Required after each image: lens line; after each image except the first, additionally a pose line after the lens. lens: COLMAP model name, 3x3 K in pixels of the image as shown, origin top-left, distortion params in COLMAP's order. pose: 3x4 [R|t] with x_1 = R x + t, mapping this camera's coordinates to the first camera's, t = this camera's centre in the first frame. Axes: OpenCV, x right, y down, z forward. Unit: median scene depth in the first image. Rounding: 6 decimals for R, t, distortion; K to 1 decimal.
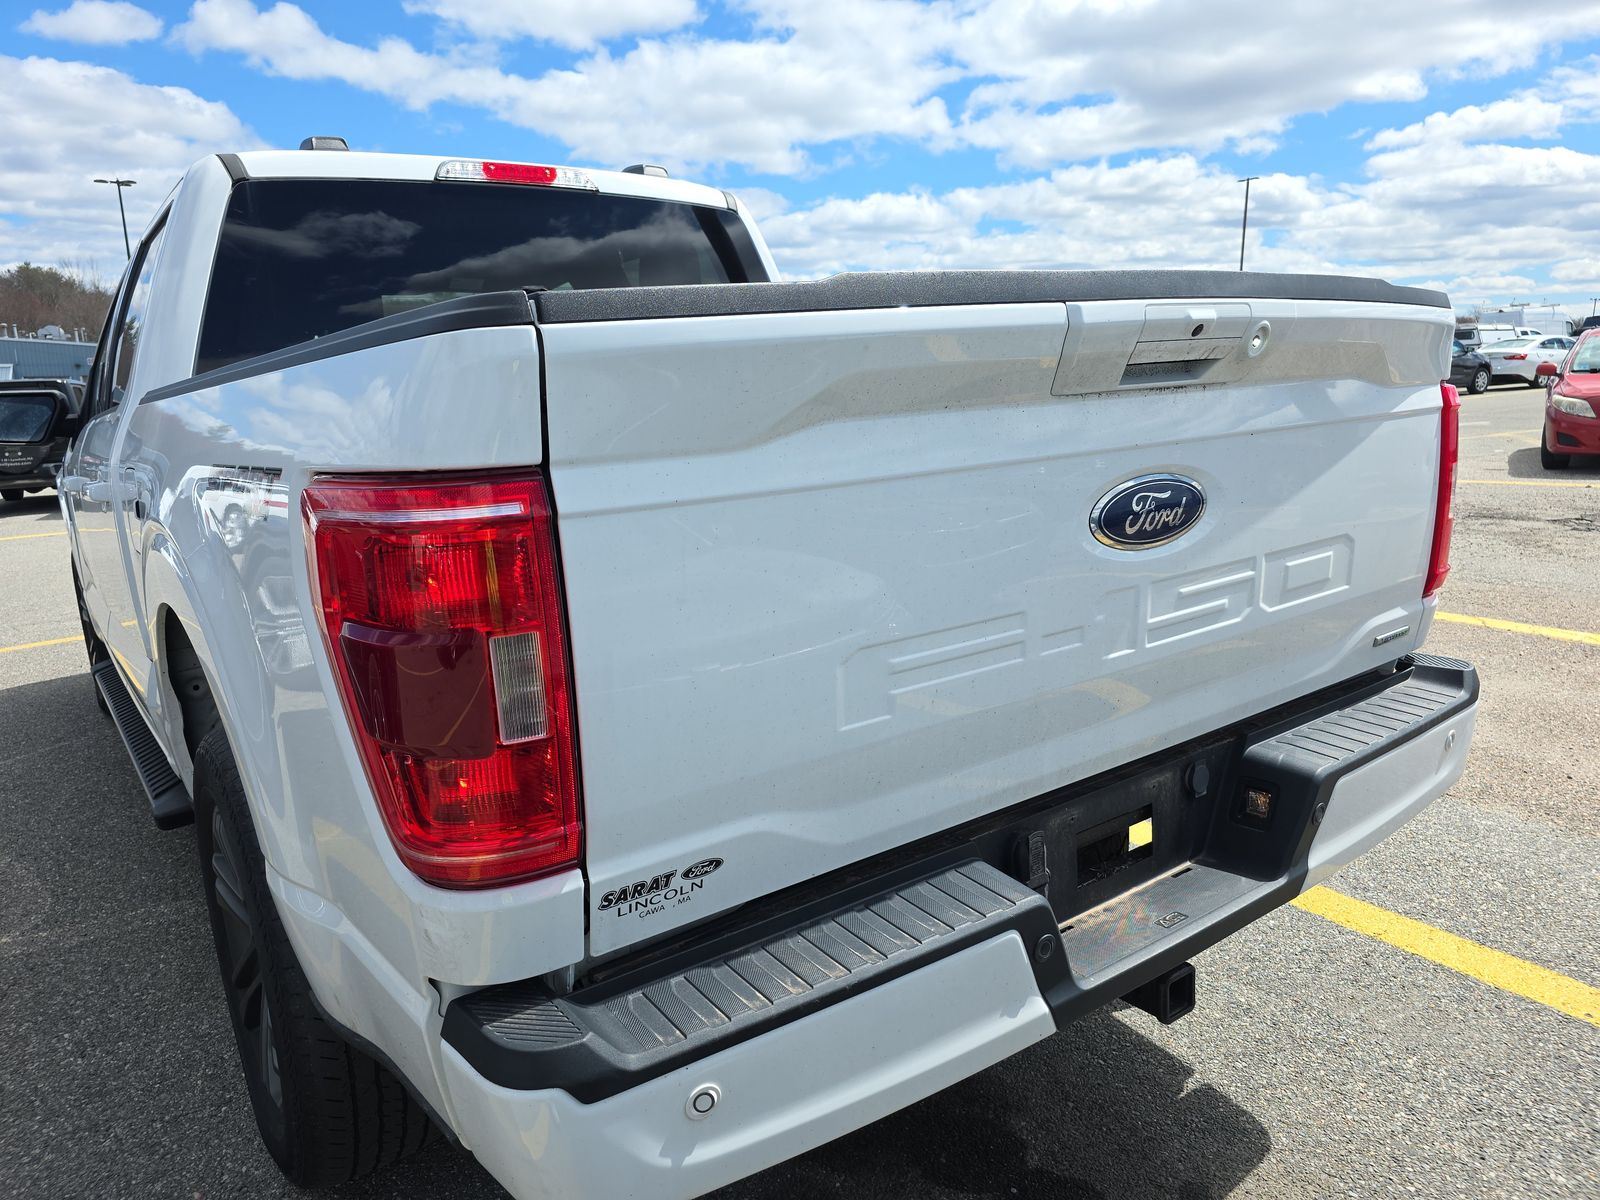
lens RADIAL K [[1106.6, 0, 799.1], [0, 1106.6, 604.2], [0, 0, 1]] dist [0.033414, -0.028255]
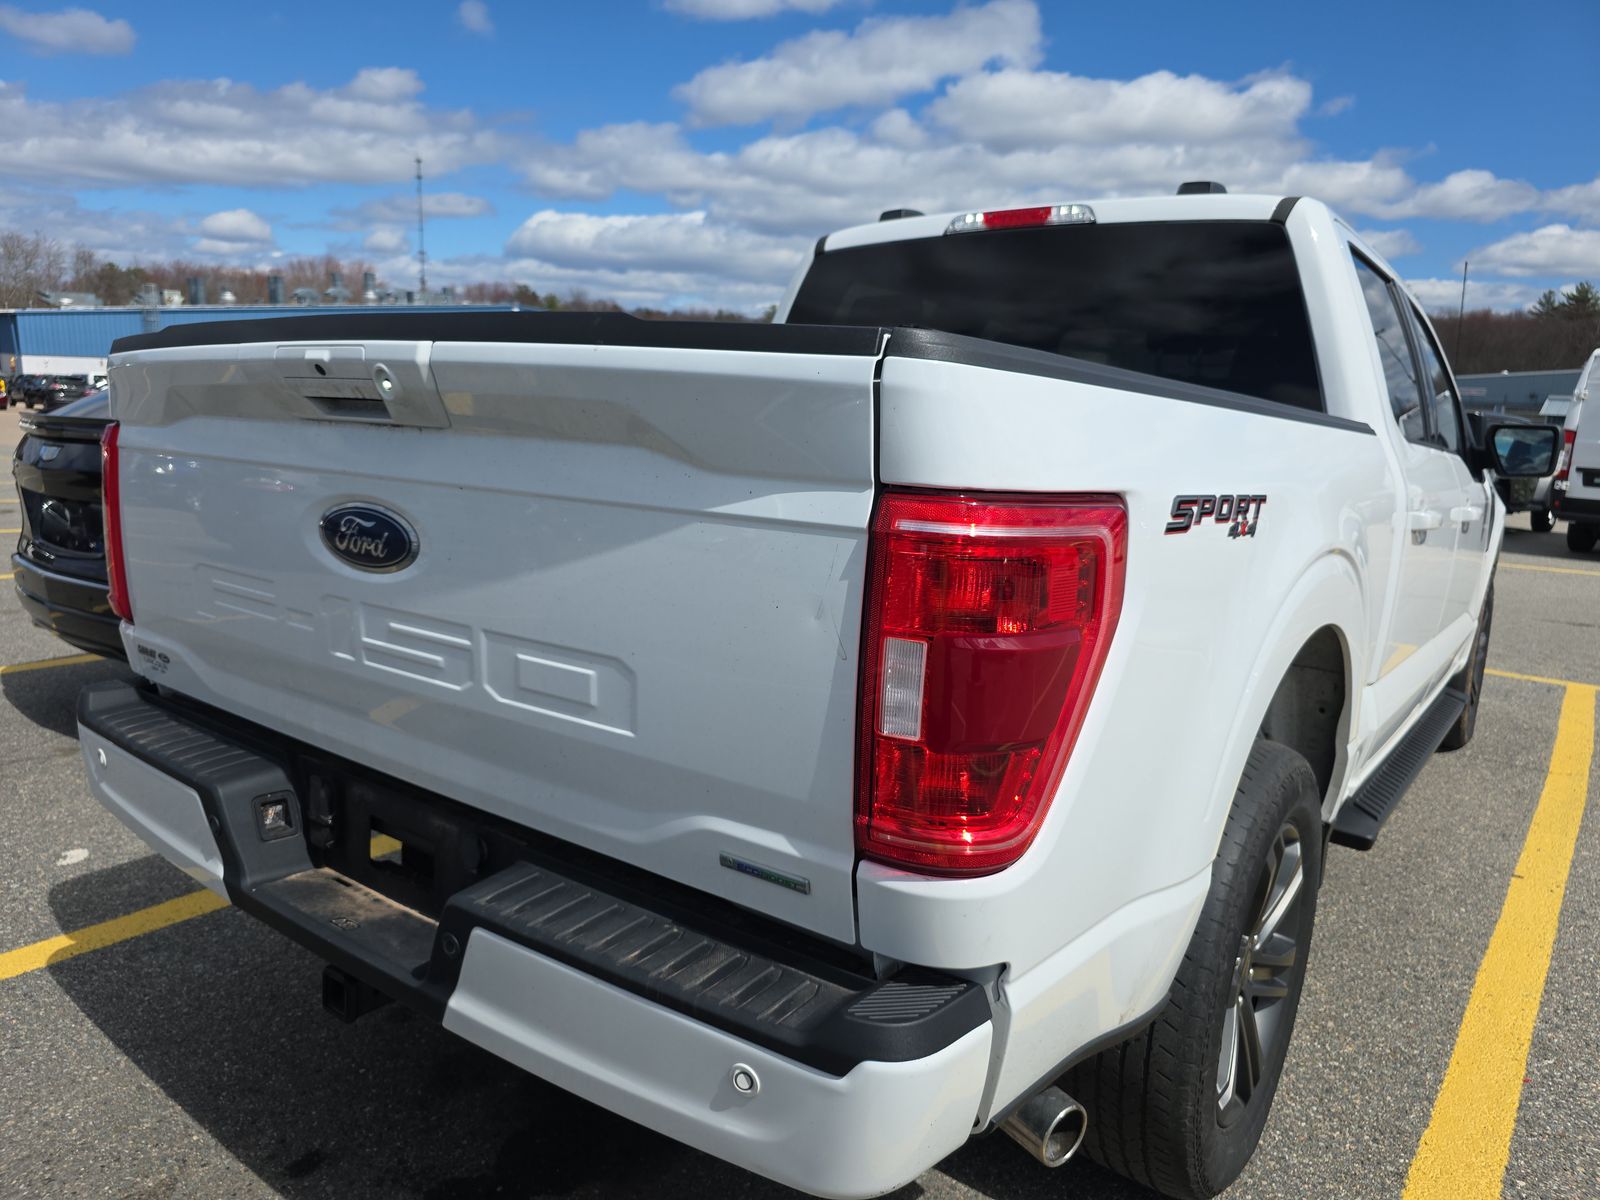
lens RADIAL K [[1106.6, 0, 798.1], [0, 1106.6, 593.4], [0, 0, 1]] dist [0.033414, -0.028255]
pose [[0.283273, 0.210644, -0.935620, 1.261558], [-0.244434, 0.959220, 0.141951, -0.248515], [0.927366, 0.188486, 0.323209, 0.915716]]
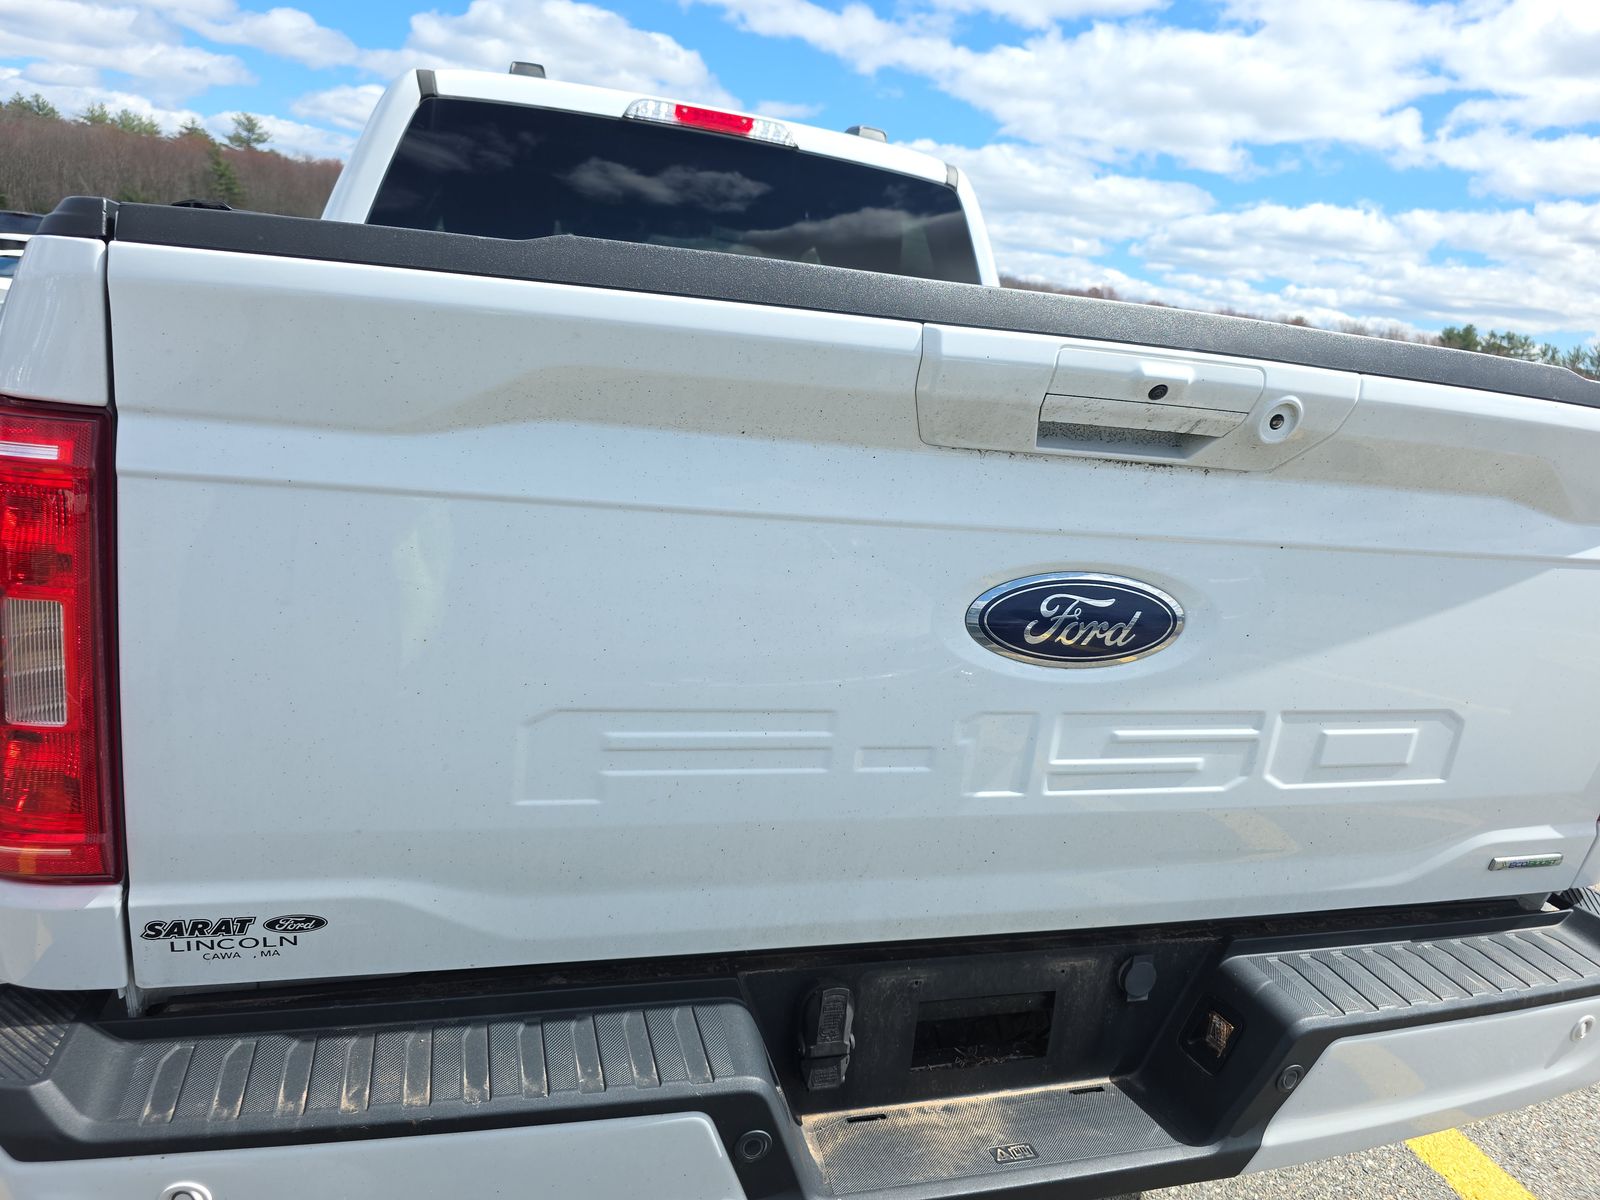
lens RADIAL K [[1106.6, 0, 815.3], [0, 1106.6, 574.3], [0, 0, 1]] dist [0.033414, -0.028255]
pose [[0.935451, 0.214945, -0.280590, 0.308636], [-0.216662, 0.975919, 0.025278, -0.082357], [0.279266, 0.037147, 0.959495, 0.204439]]
